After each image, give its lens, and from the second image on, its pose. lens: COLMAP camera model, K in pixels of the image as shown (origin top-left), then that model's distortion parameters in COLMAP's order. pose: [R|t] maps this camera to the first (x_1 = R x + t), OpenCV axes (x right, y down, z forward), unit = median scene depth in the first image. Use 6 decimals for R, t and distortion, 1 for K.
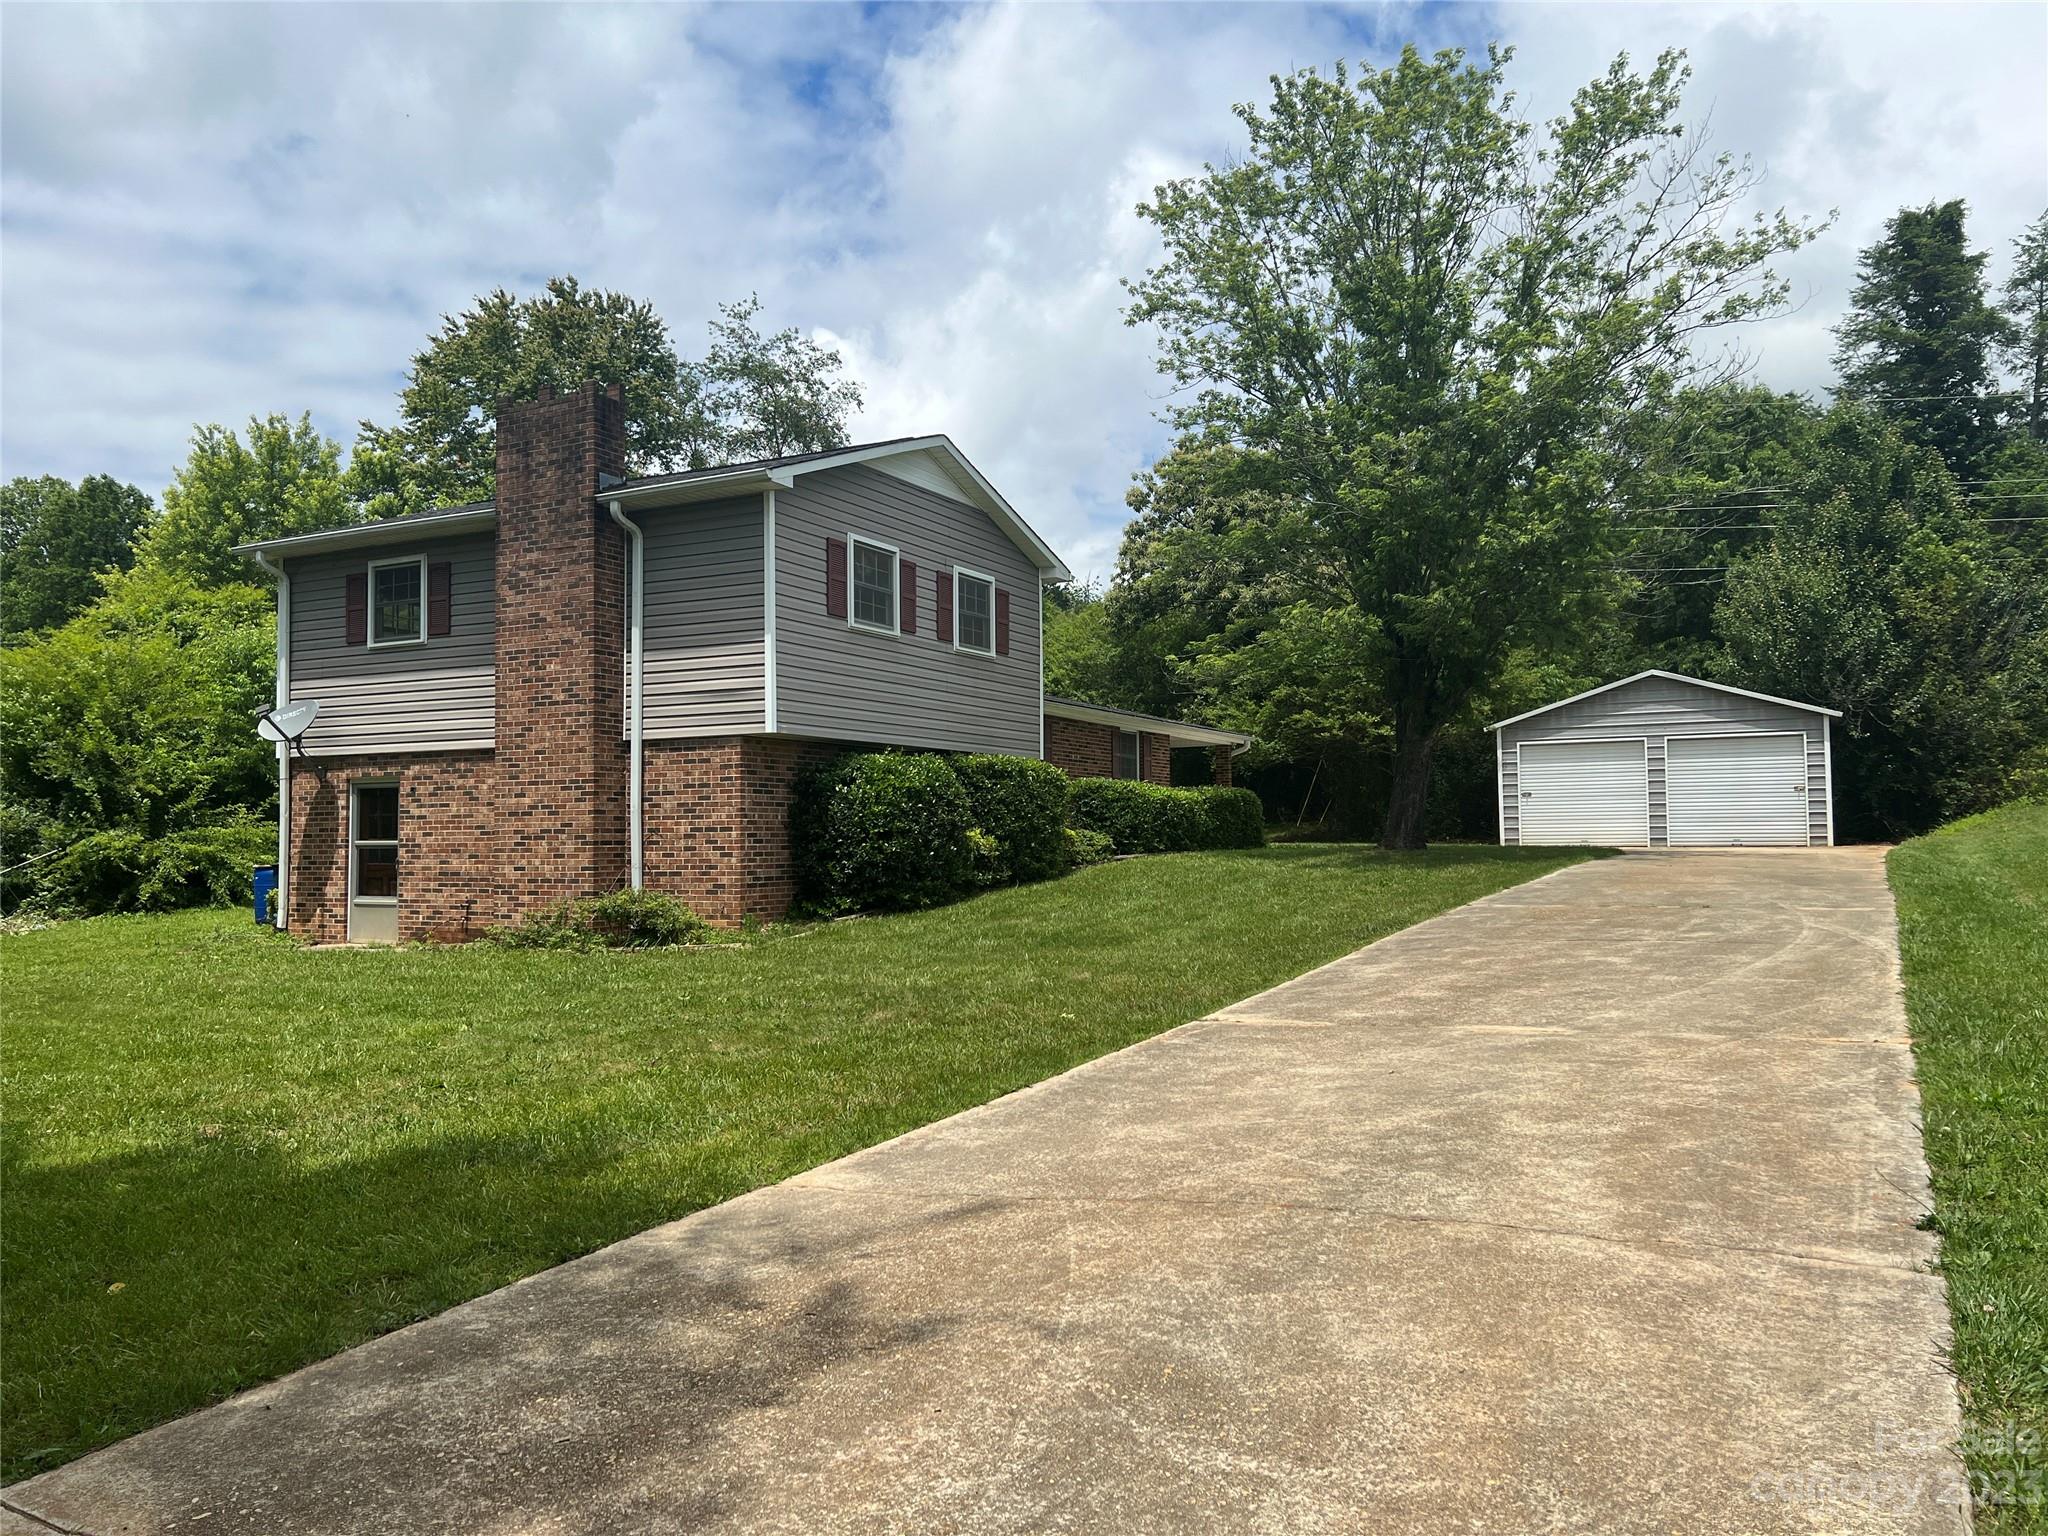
lens RADIAL K [[1552.1, 0, 1024.0], [0, 1552.1, 768.0], [0, 0, 1]] dist [0.043392, -0.048189]
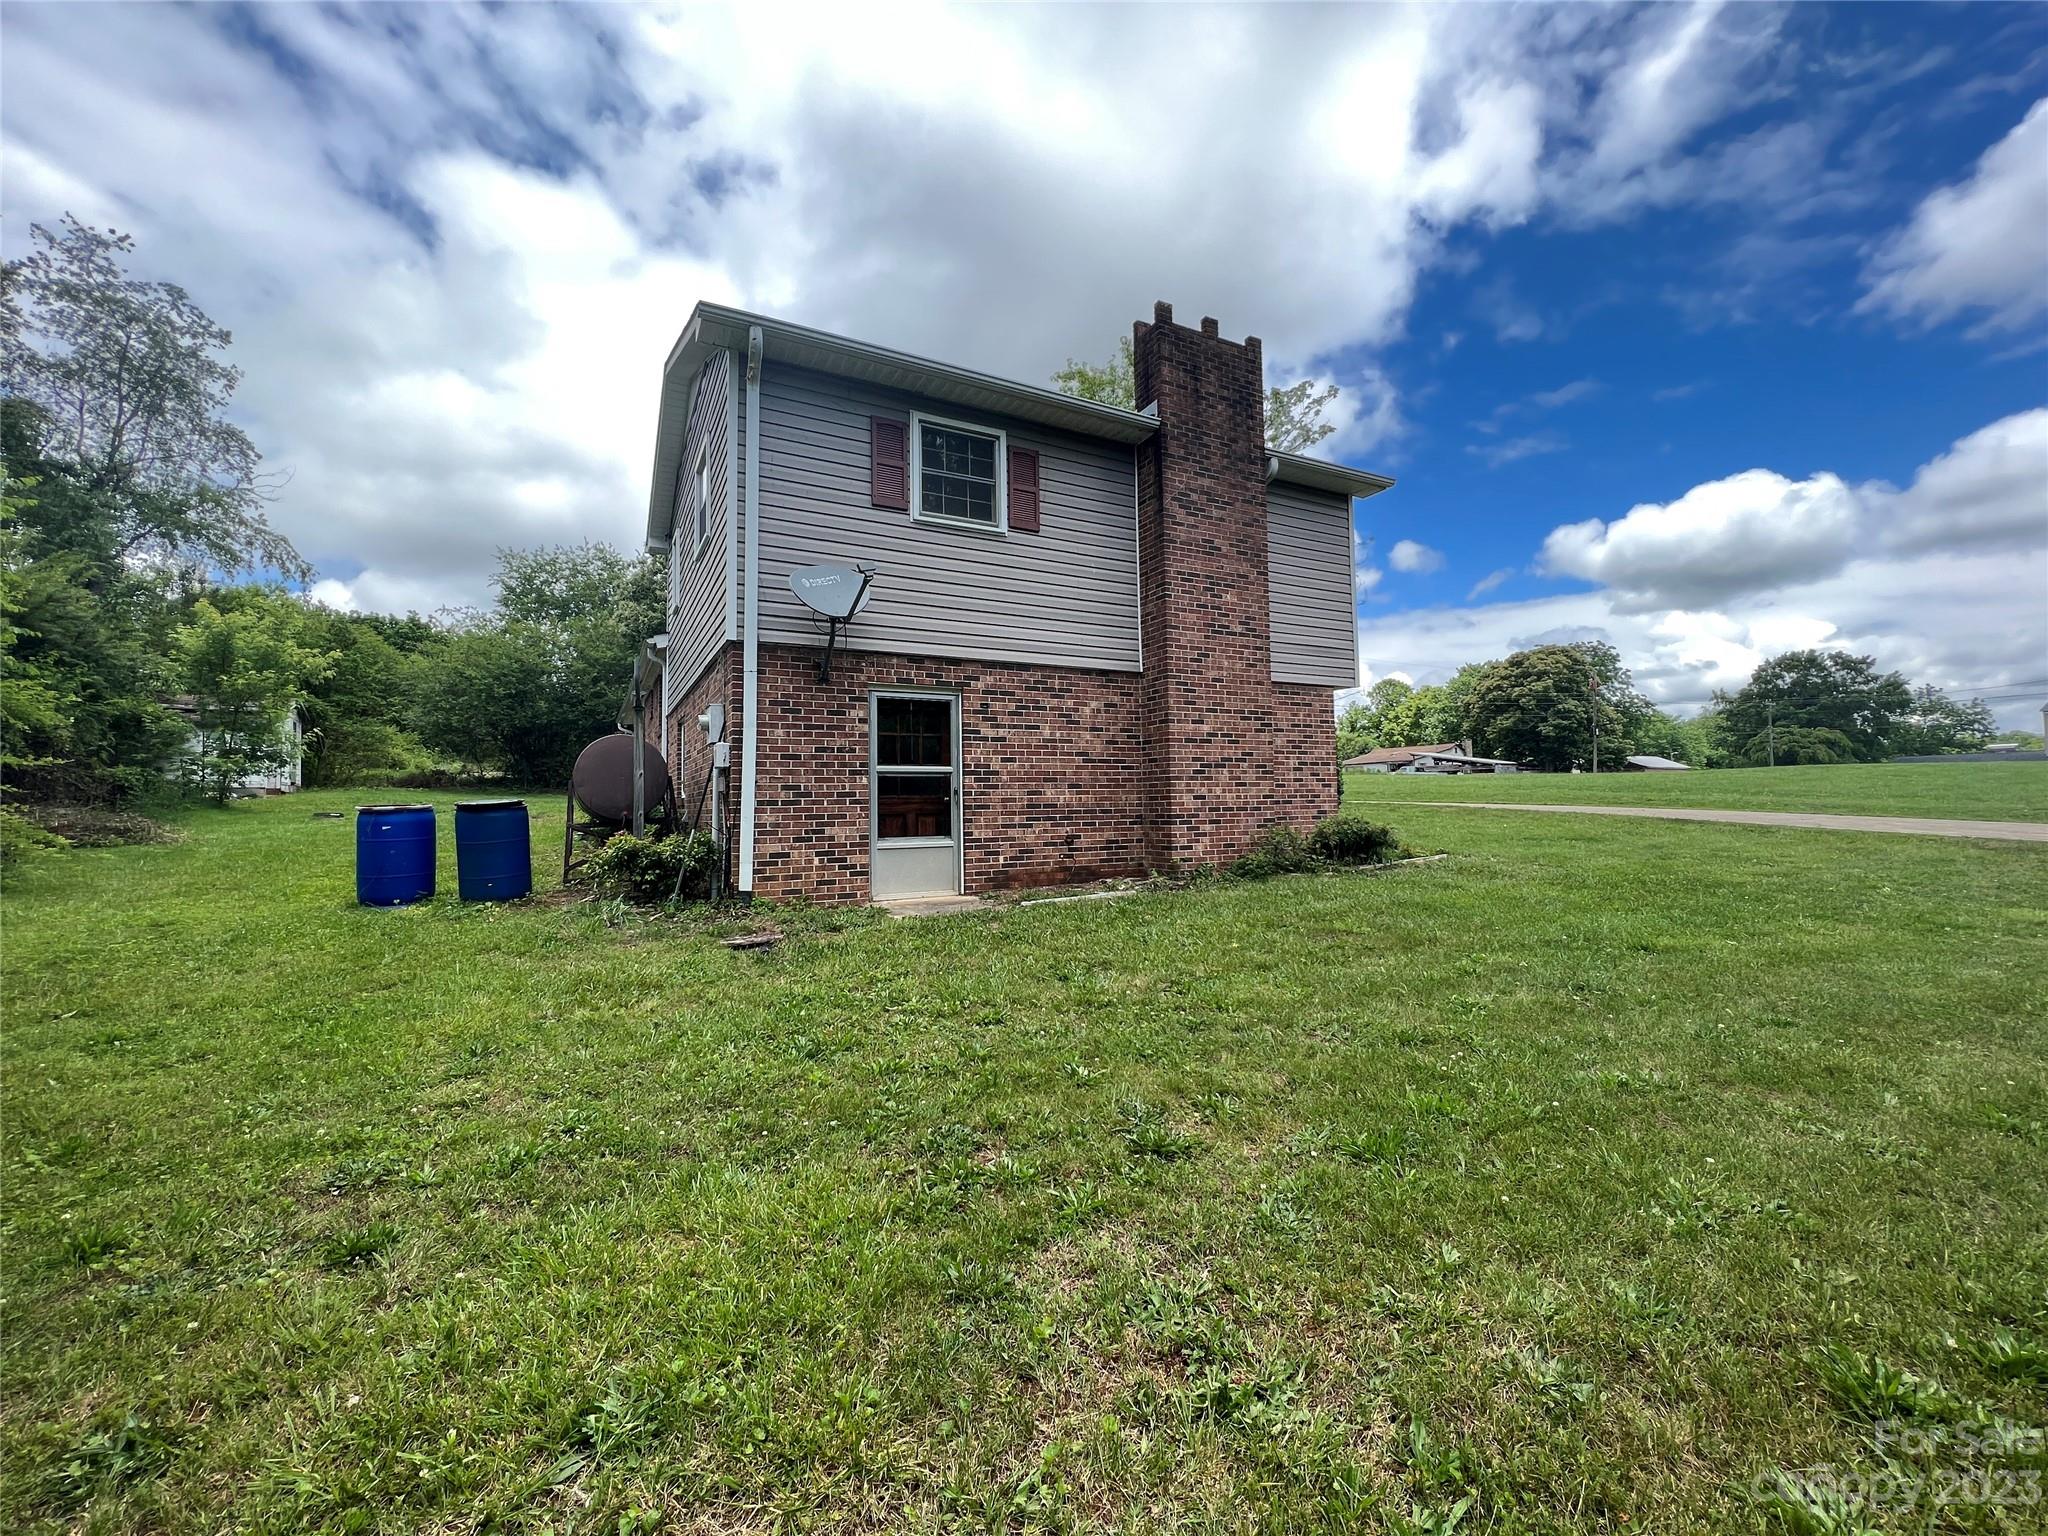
lens RADIAL K [[800.0, 0, 1024.0], [0, 800.0, 768.0], [0, 0, 1]] dist [0.000267, 0.000333]
pose [[0.558949, 0.040230, 0.828225, -0.754674], [-0.028563, 0.999164, -0.029257, 0.060741], [-0.828710, -0.007304, 0.559631, 0.769776]]
